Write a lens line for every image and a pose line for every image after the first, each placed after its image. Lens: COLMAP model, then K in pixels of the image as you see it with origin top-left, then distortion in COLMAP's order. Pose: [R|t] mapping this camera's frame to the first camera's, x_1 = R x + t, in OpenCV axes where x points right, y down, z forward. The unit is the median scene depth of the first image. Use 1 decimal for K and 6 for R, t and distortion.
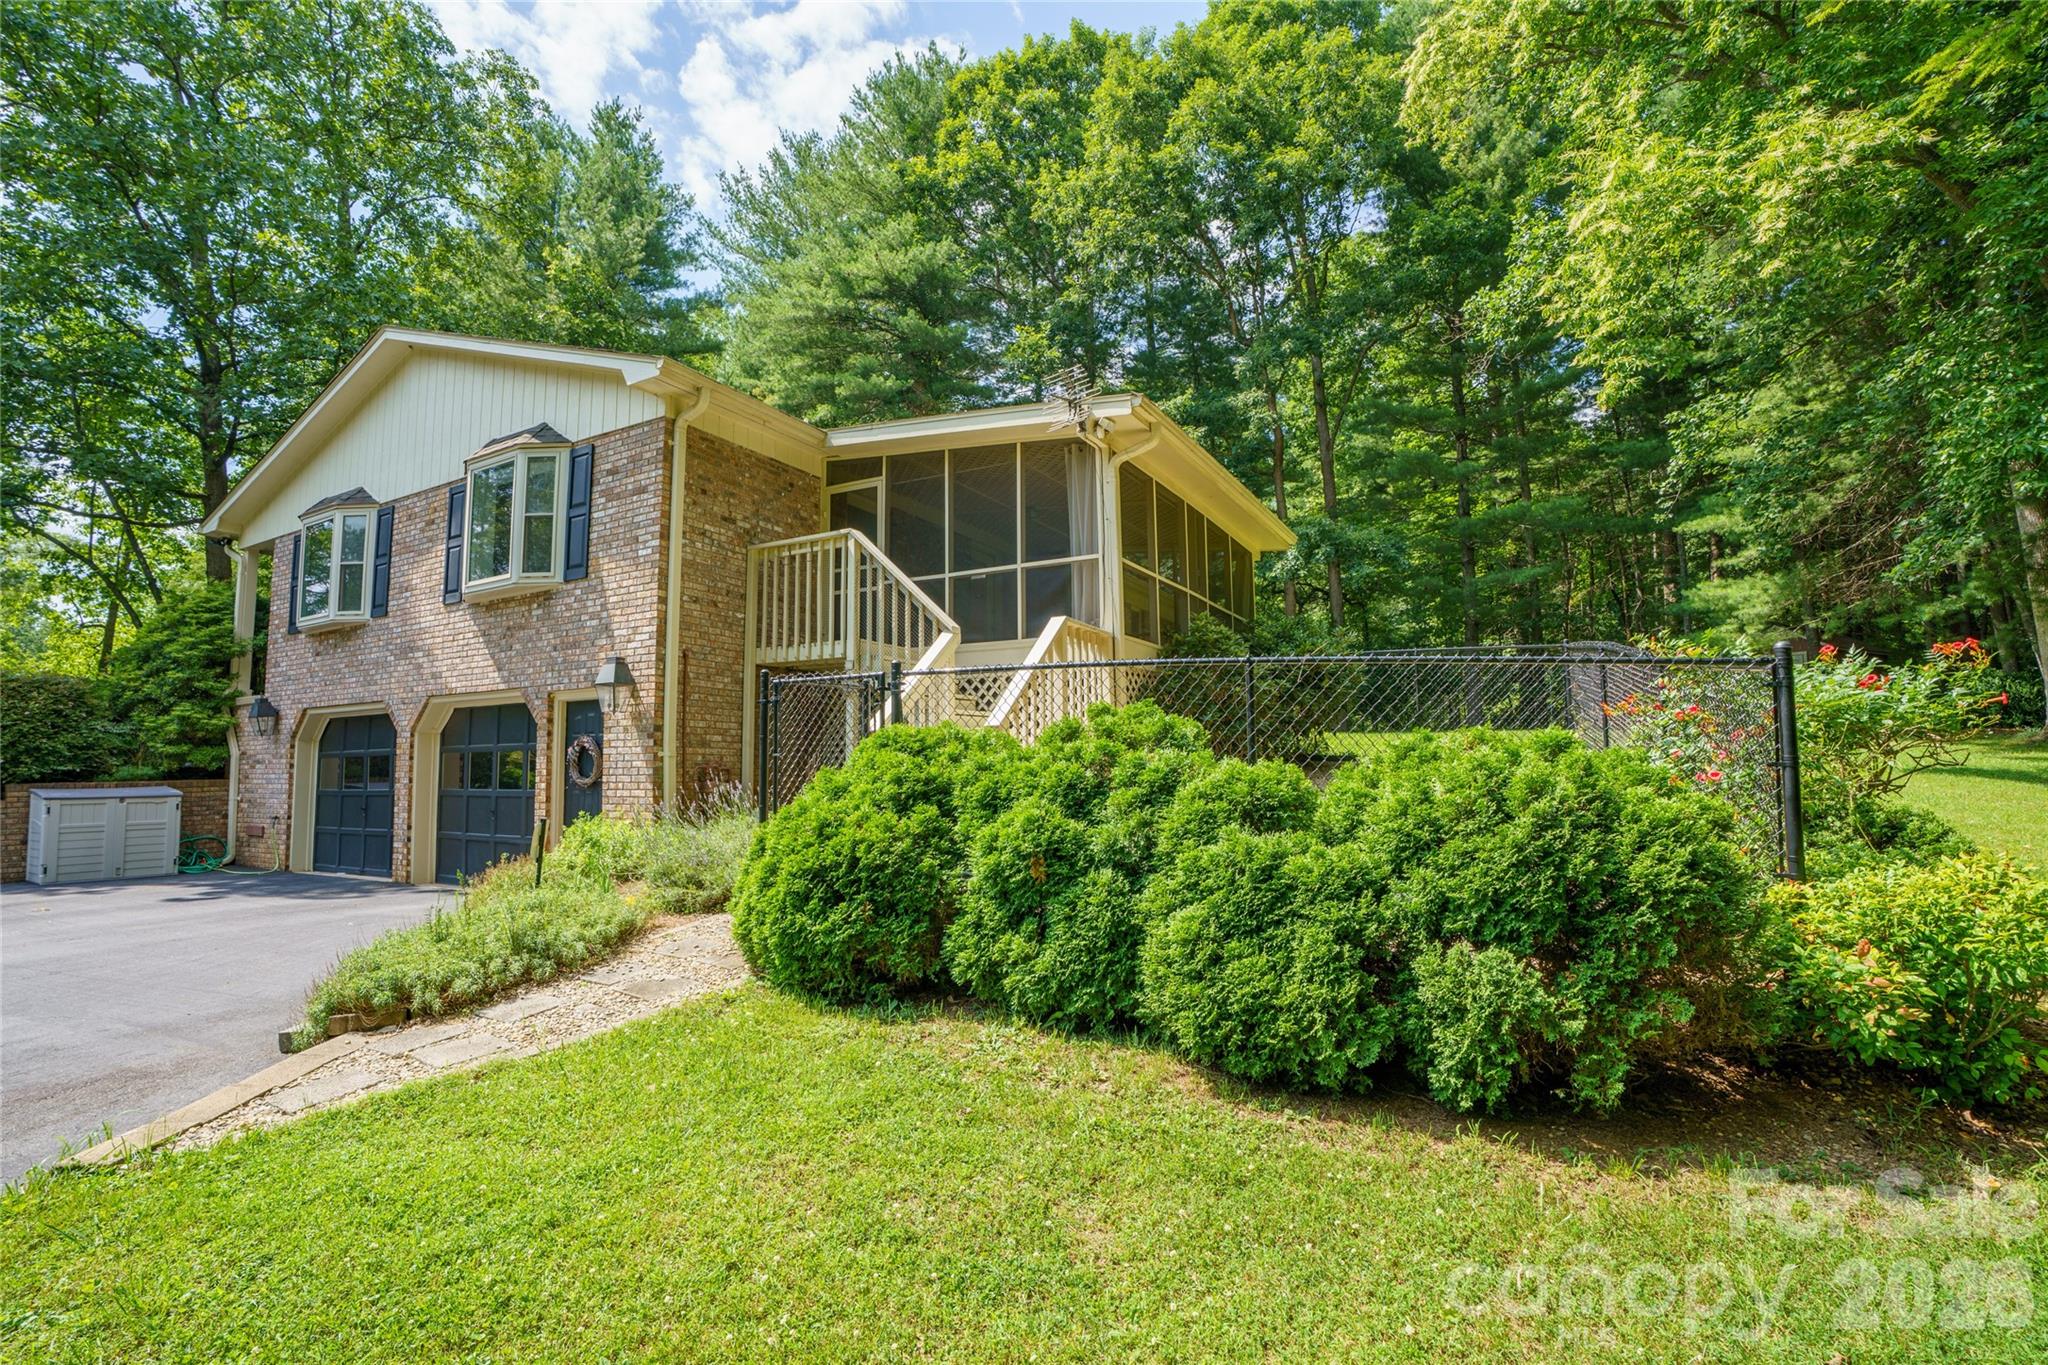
lens RADIAL K [[992.0, 0, 1069.0], [0, 992.0, 684.4], [0, 0, 1]] dist [-0.065619, -0.000171]
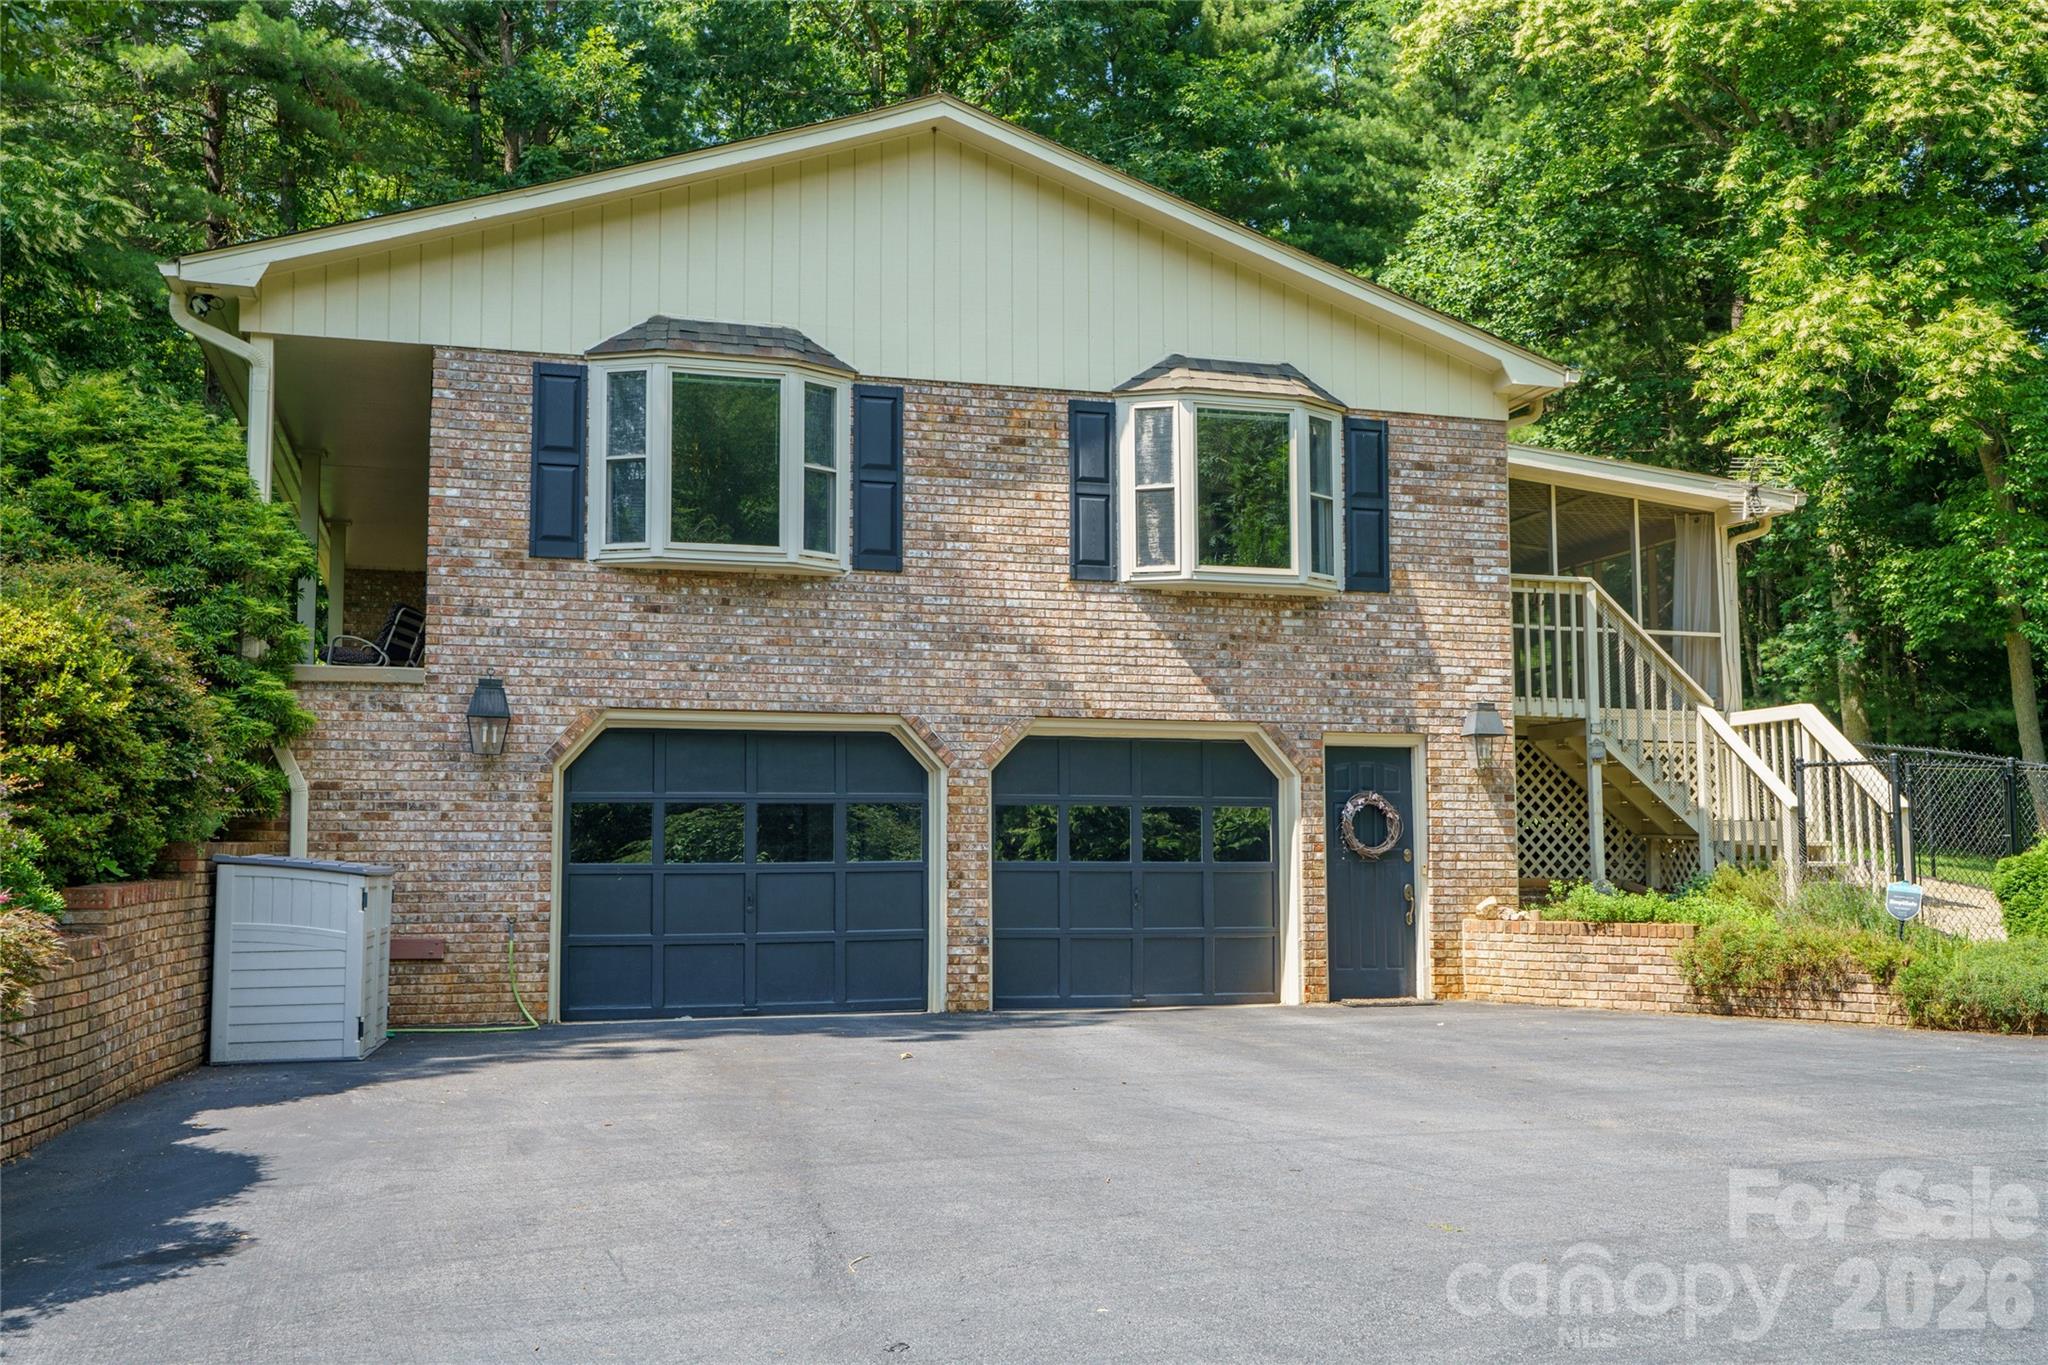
lens RADIAL K [[2012.2, 0, 1024.0], [0, 2012.2, 682.5], [0, 0, 1]] dist [0.059747, -0.001280]
pose [[0.669345, 0.073960, 0.739261, -1.874987], [-0.072361, 0.996792, -0.034208, 0.039741], [-0.739420, -0.030597, 0.672549, 0.117525]]
